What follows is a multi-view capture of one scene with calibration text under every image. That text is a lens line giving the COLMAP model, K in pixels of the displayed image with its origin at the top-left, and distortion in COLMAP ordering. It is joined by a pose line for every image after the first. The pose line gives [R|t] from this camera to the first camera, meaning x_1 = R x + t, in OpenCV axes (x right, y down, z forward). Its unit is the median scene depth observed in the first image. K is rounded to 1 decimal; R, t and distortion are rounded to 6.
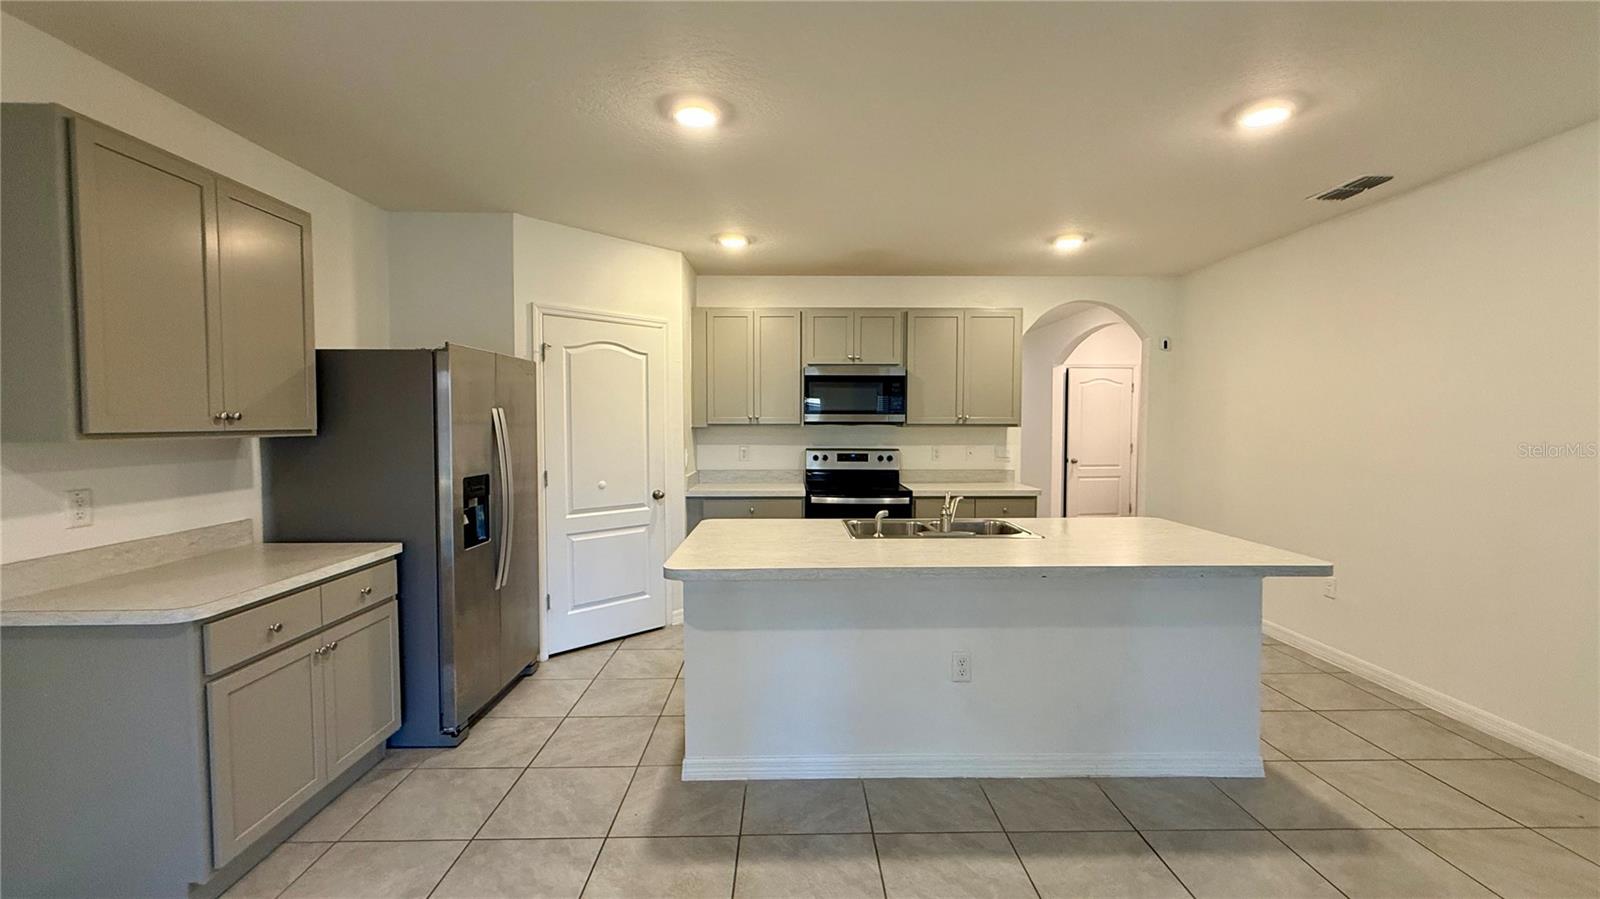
lens RADIAL K [[639.7, 0, 797.3], [0, 639.7, 448.9], [0, 0, 1]] dist [0.002794, -0.000313]
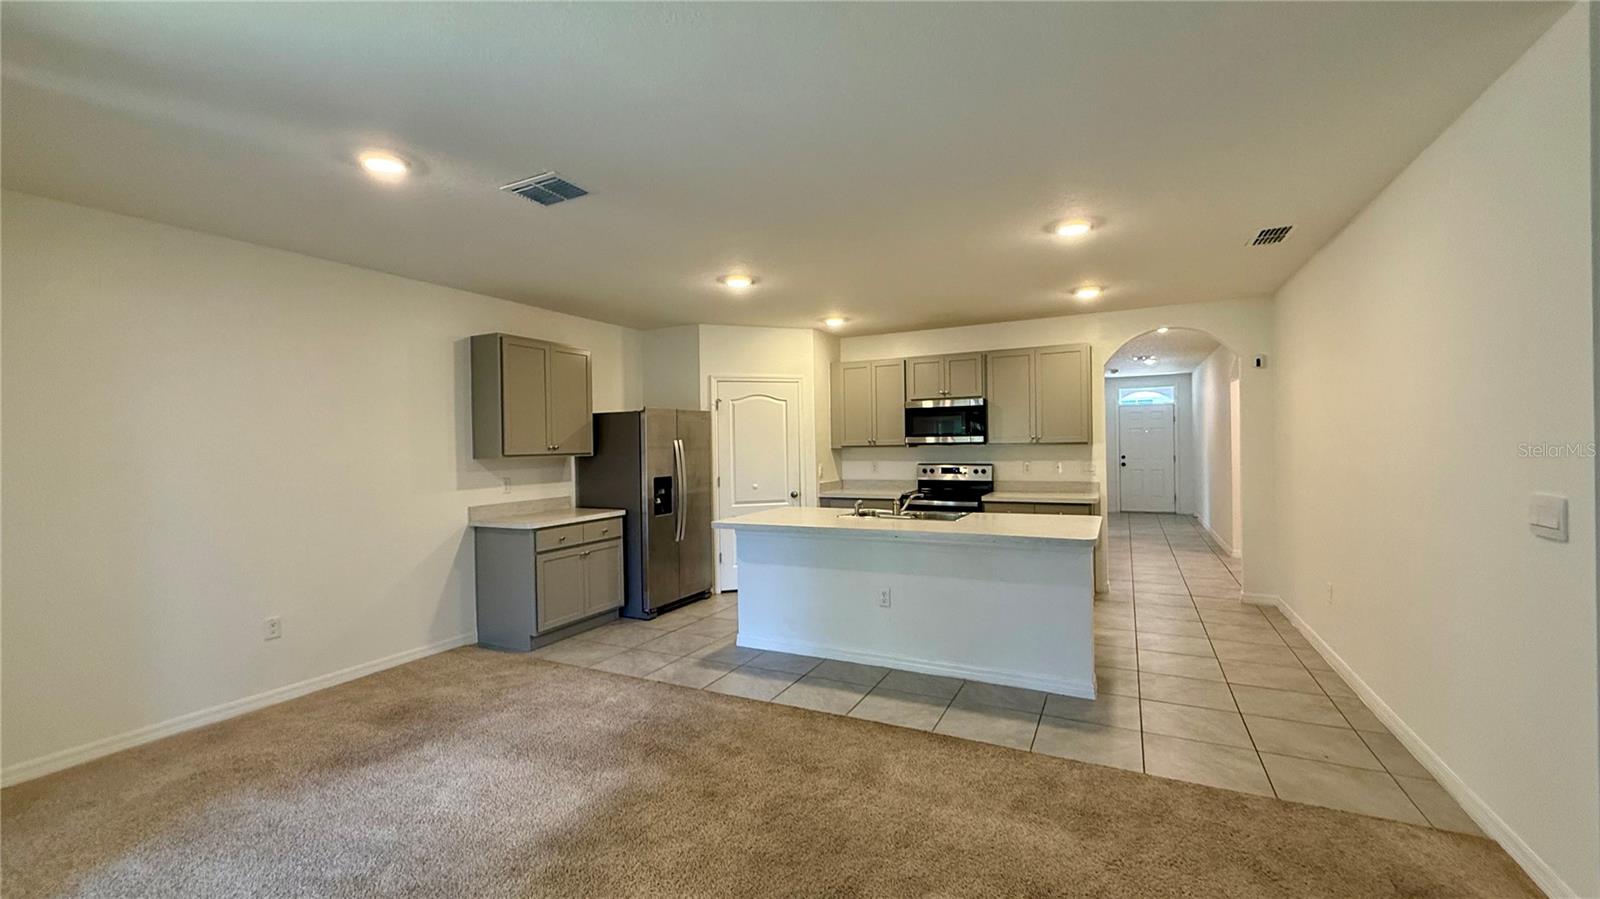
lens RADIAL K [[639.7, 0, 799.2], [0, 639.7, 450.7], [0, 0, 1]] dist [0.002794, -0.000313]
pose [[0.885466, -0.010590, -0.464583, 0.688545], [-0.002258, 0.999630, -0.027090, 0.015124], [0.464699, 0.025036, 0.885115, -0.442691]]
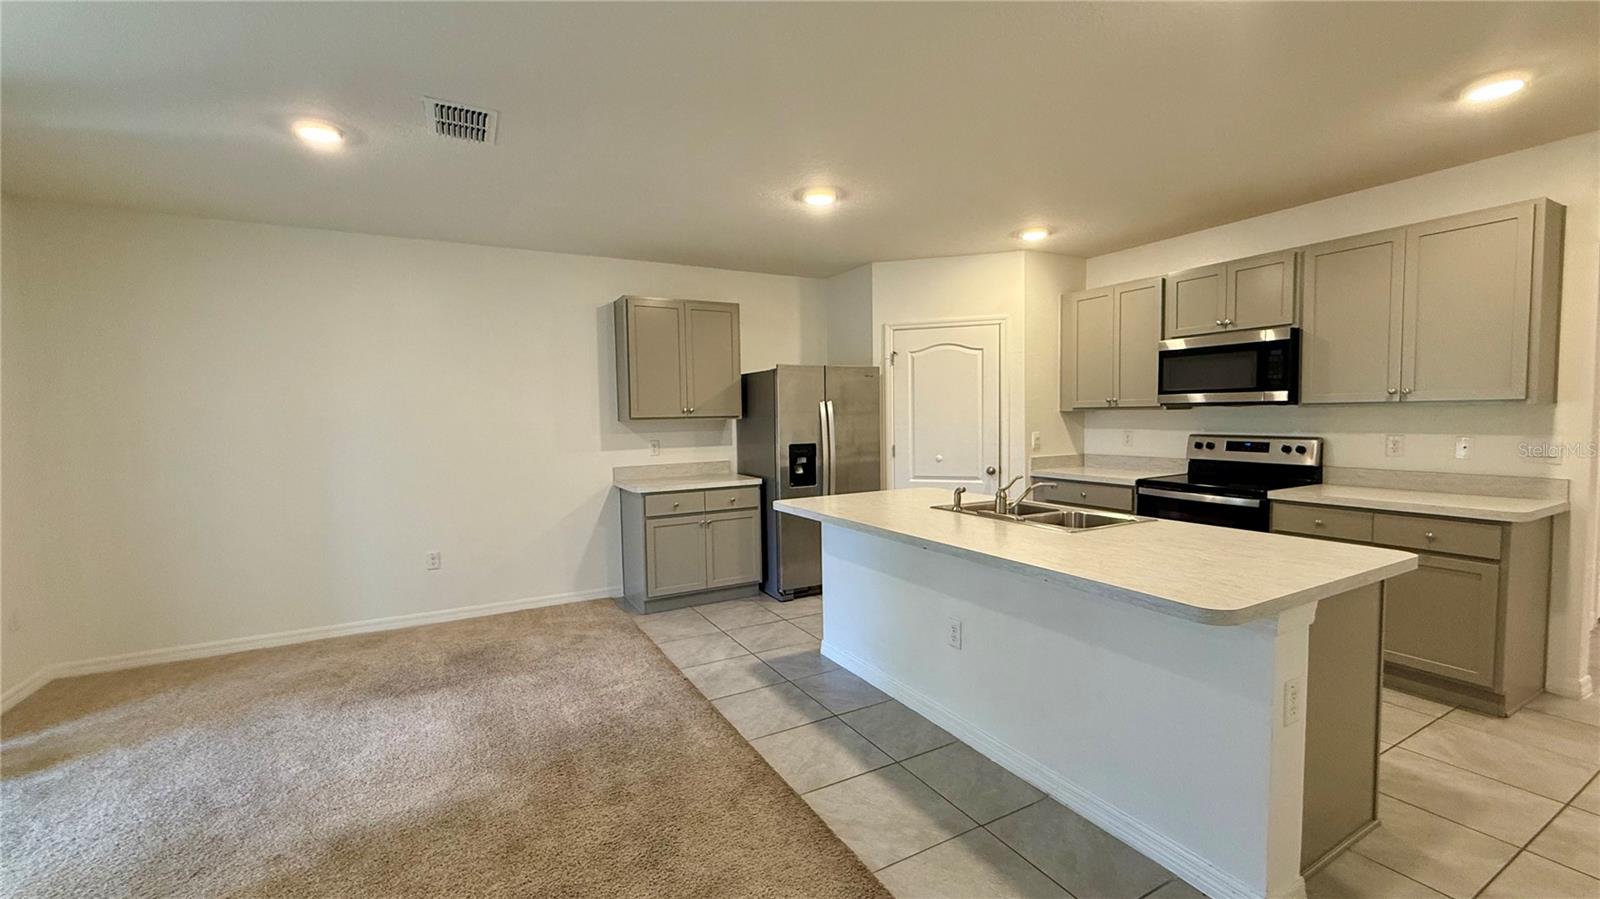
lens RADIAL K [[639.7, 0, 799.1], [0, 639.7, 451.5], [0, 0, 1]] dist [0.002794, -0.000313]
pose [[0.469464, 0.043929, -0.881858, 0.904102], [-0.019527, 0.999034, 0.039370, -0.001808], [0.882736, -0.001262, 0.469868, 0.222589]]
